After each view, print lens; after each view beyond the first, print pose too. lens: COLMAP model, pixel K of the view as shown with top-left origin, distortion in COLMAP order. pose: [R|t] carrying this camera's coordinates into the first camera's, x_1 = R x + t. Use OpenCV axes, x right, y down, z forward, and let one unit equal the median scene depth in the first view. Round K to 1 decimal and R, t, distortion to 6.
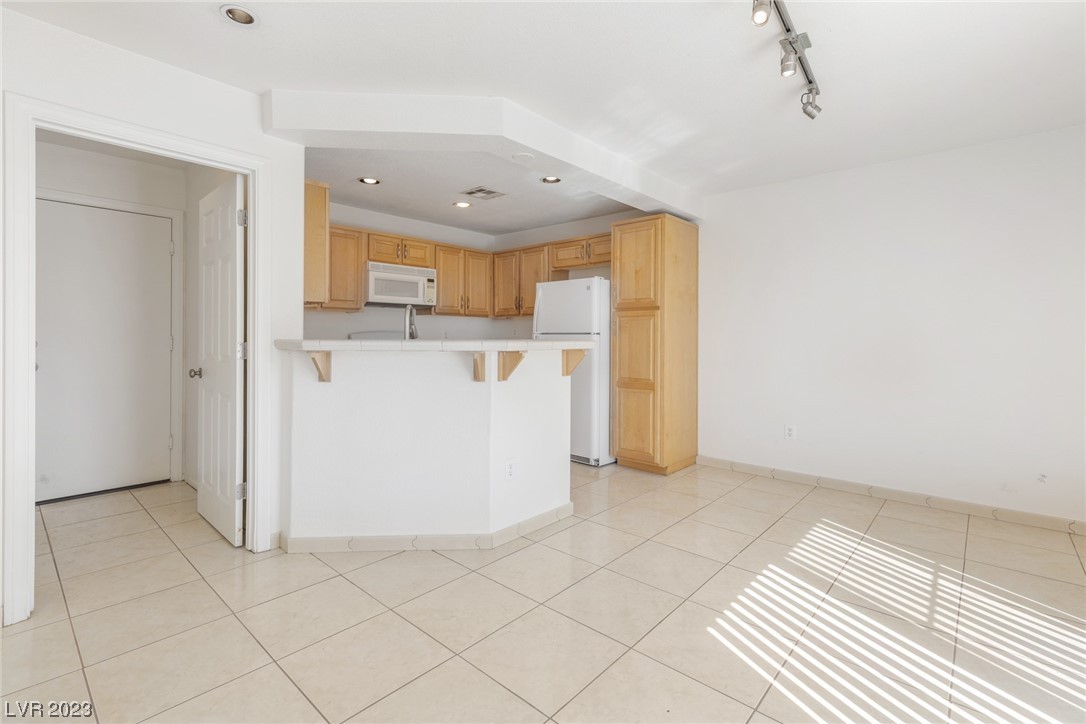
lens RADIAL K [[493.7, 0, 550.0], [0, 493.7, 336.9], [0, 0, 1]] dist [0.001801, 0.000048]
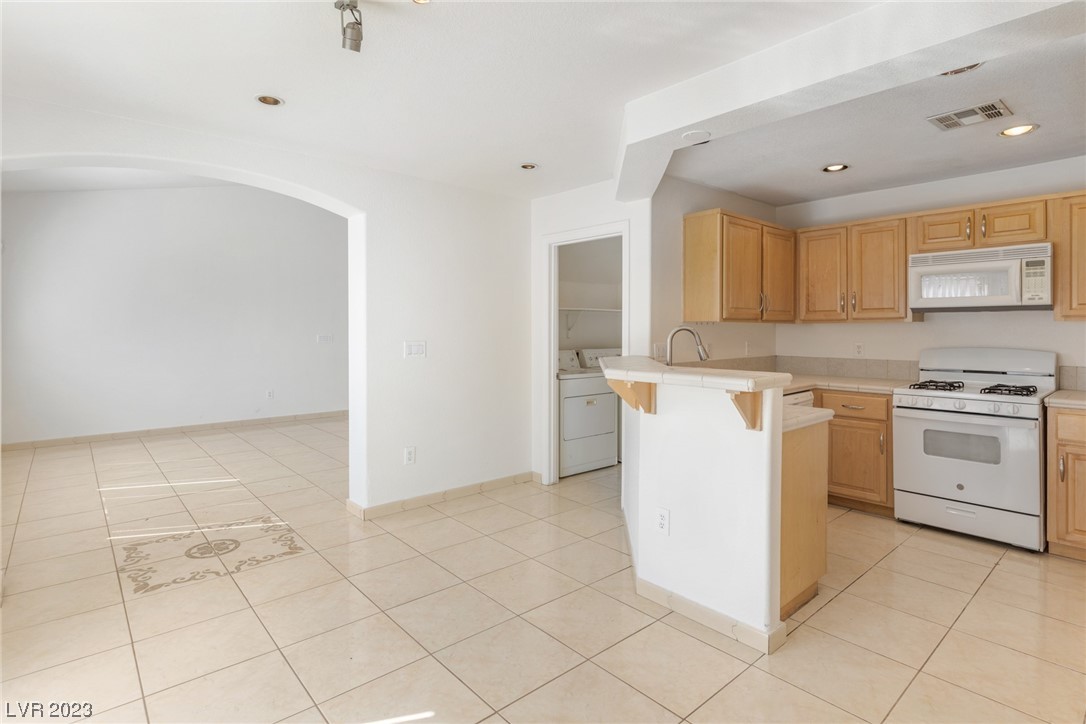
lens RADIAL K [[543.8, 0, 550.2], [0, 543.8, 328.3], [0, 0, 1]] dist [-0.009889, 0.001126]
pose [[-0.119009, -0.005907, -0.992876, 0.562312], [-0.003677, 0.999978, -0.005509, -0.036466], [0.992886, 0.002996, -0.119028, 0.594671]]
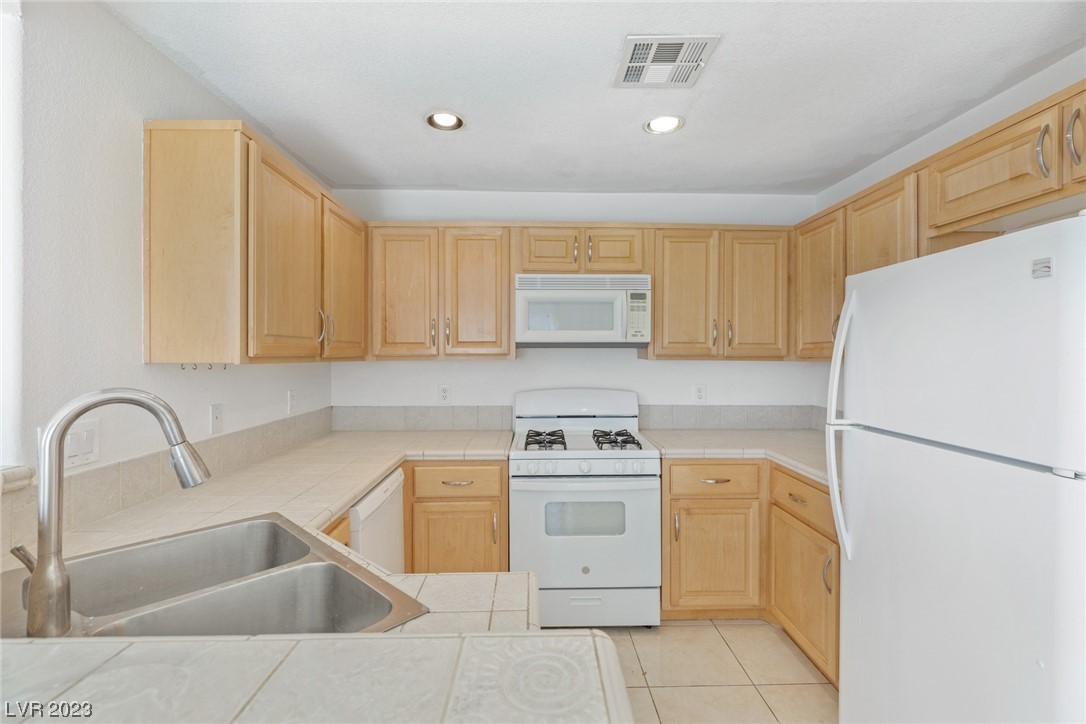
lens RADIAL K [[481.1, 0, 546.6], [0, 481.1, 355.8], [0, 0, 1]] dist [0.001276, 0.000179]
pose [[0.687581, -0.001167, -0.726107, 0.081257], [0.000390, 0.999999, -0.001238, -0.058869], [0.726108, 0.000569, 0.687581, 0.679851]]
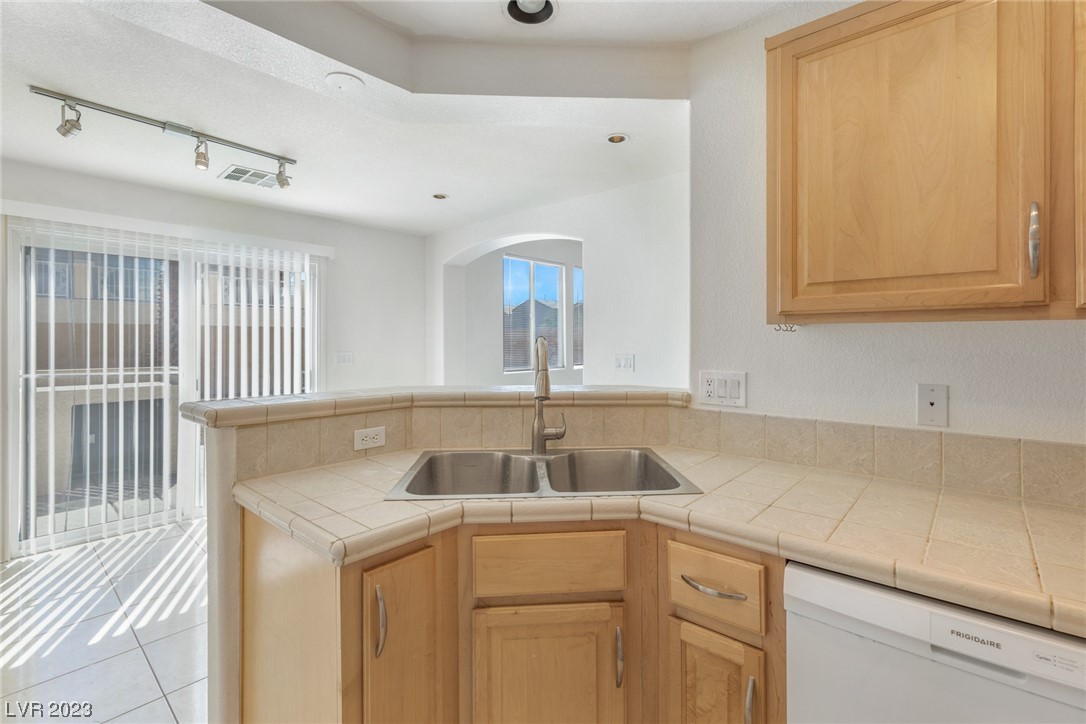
lens RADIAL K [[493.7, 0, 550.0], [0, 493.7, 336.9], [0, 0, 1]] dist [0.001801, 0.000048]
pose [[-0.999995, -0.002467, -0.001756, -0.205298], [-0.002458, 0.999983, -0.005342, -0.042765], [0.001769, -0.005338, -0.999984, 1.081698]]
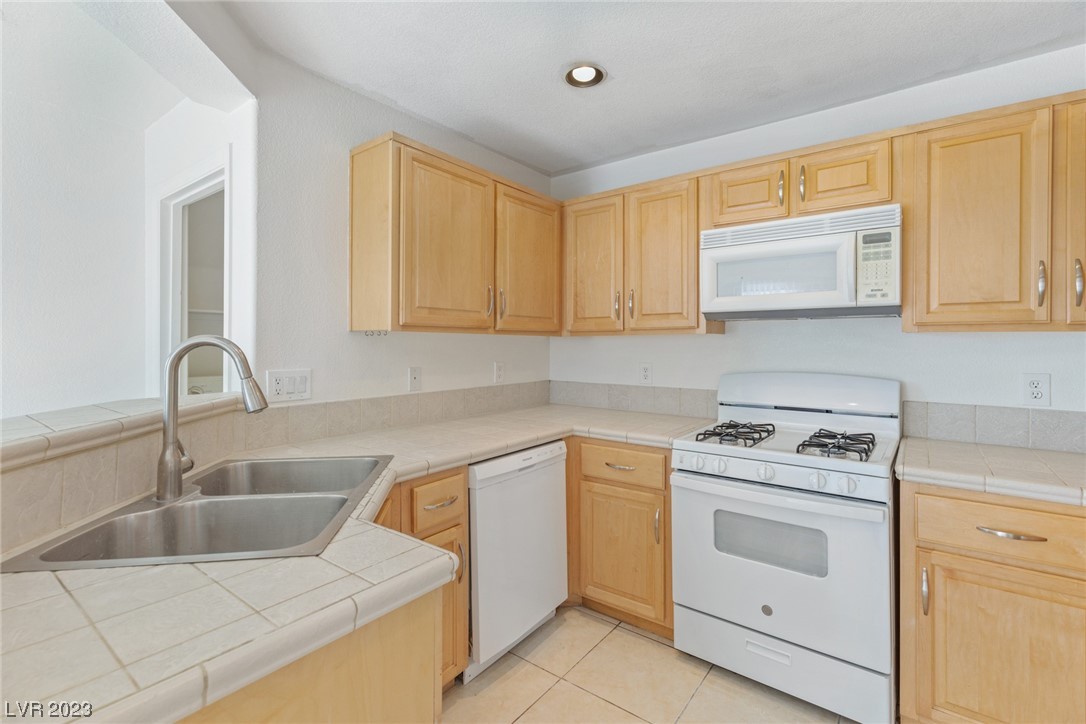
lens RADIAL K [[486.1, 0, 548.8], [0, 486.1, 343.1], [0, 0, 1]] dist [-0.000263, -0.000236]
pose [[0.081296, -0.006423, -0.996669, 0.113862], [-0.005798, 0.999959, -0.006917, -0.039310], [0.996673, 0.006341, 0.081256, 0.870894]]
